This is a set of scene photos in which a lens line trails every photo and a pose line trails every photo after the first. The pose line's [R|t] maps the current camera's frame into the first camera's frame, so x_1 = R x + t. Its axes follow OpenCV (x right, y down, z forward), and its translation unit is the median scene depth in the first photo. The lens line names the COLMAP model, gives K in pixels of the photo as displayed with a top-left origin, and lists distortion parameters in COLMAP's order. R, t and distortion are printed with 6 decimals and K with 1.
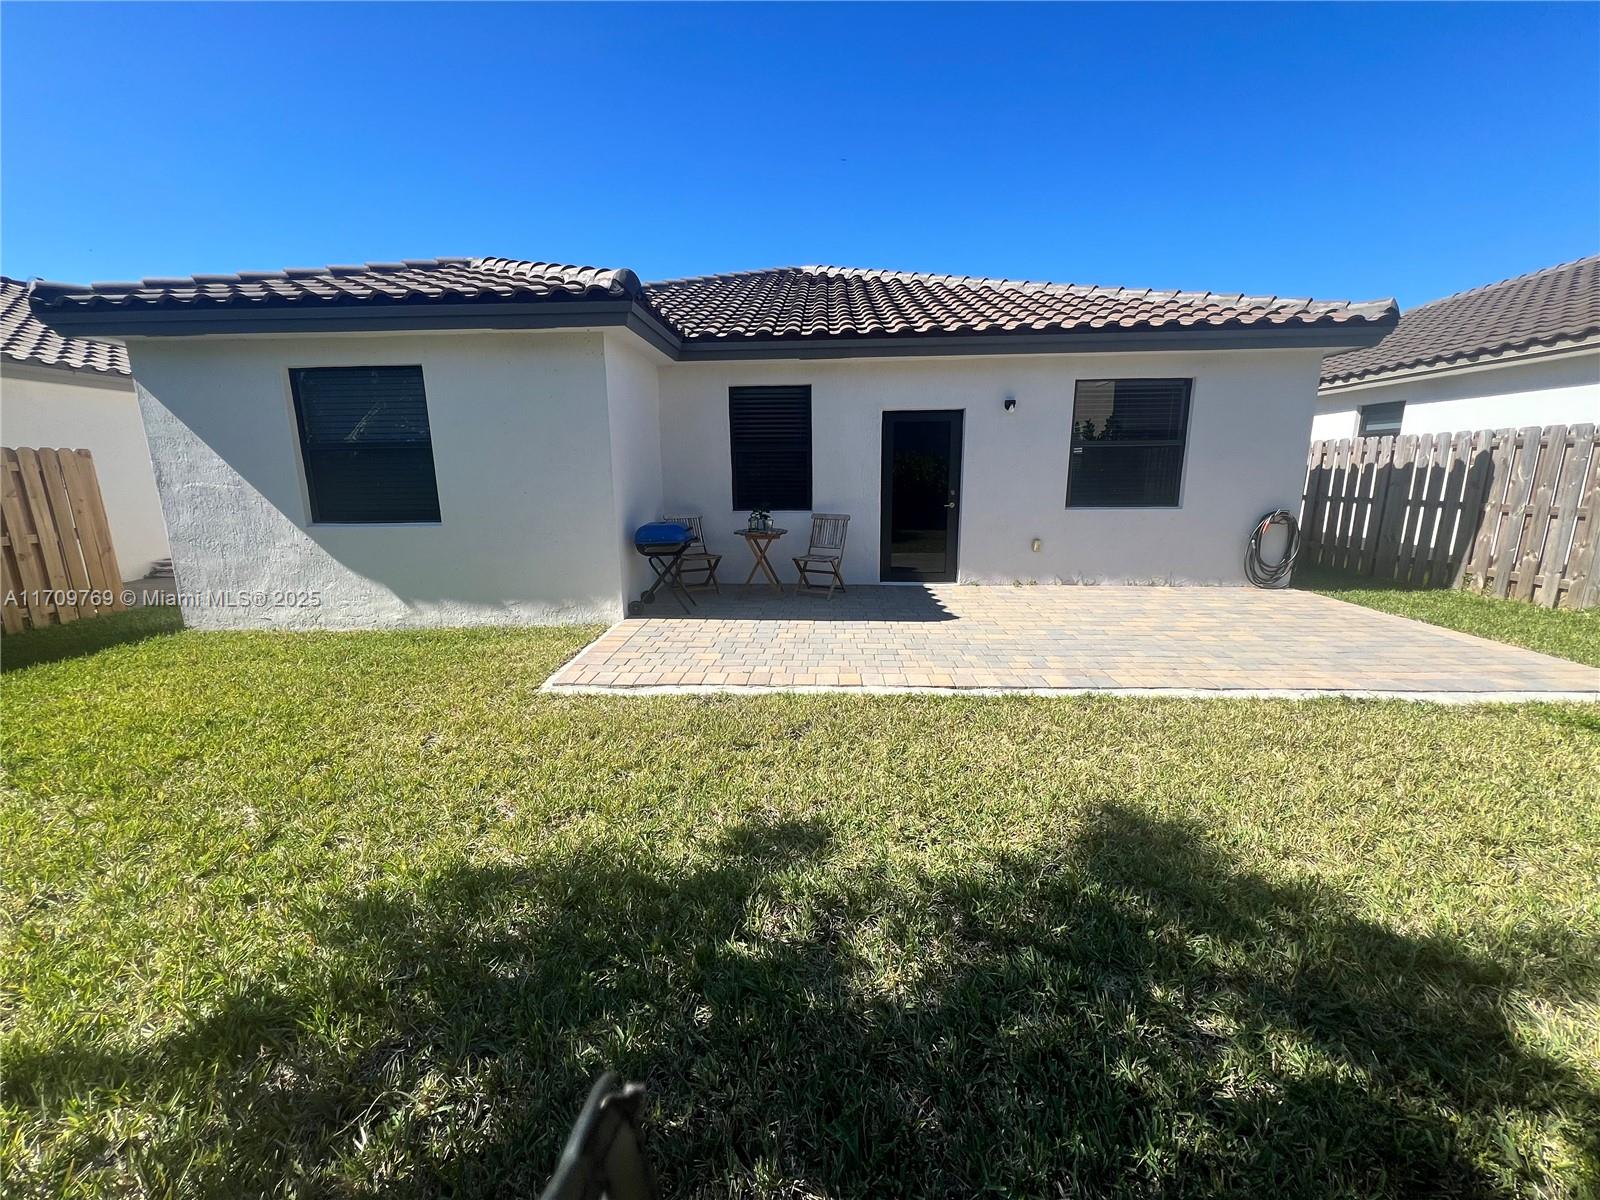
lens RADIAL K [[629.1, 0, 800.0], [0, 629.1, 600.0], [0, 0, 1]] dist [-0.012004, -0.000012]
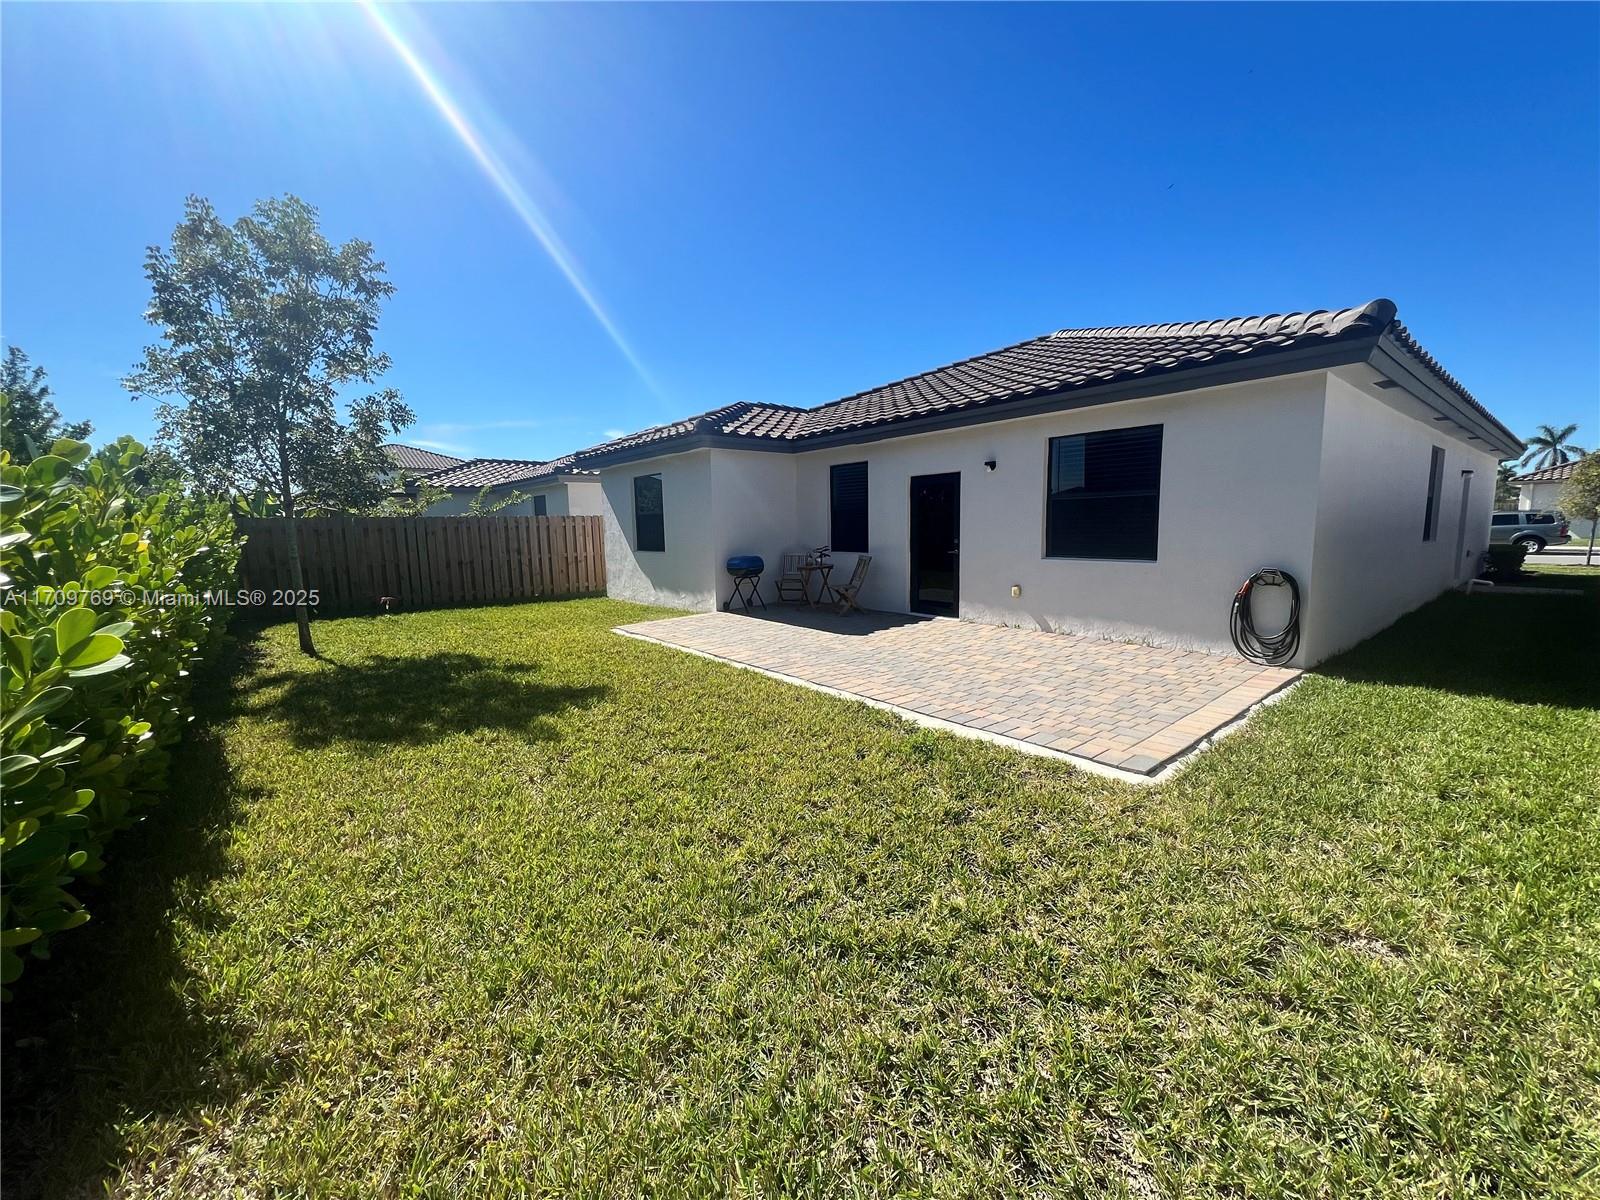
lens RADIAL K [[629.1, 0, 800.0], [0, 629.1, 600.0], [0, 0, 1]] dist [-0.012004, -0.000012]
pose [[0.673619, 0.088294, -0.733786, 0.945473], [-0.133377, 0.991060, -0.003190, -0.019750], [0.726944, 0.100019, 0.679374, 0.000486]]
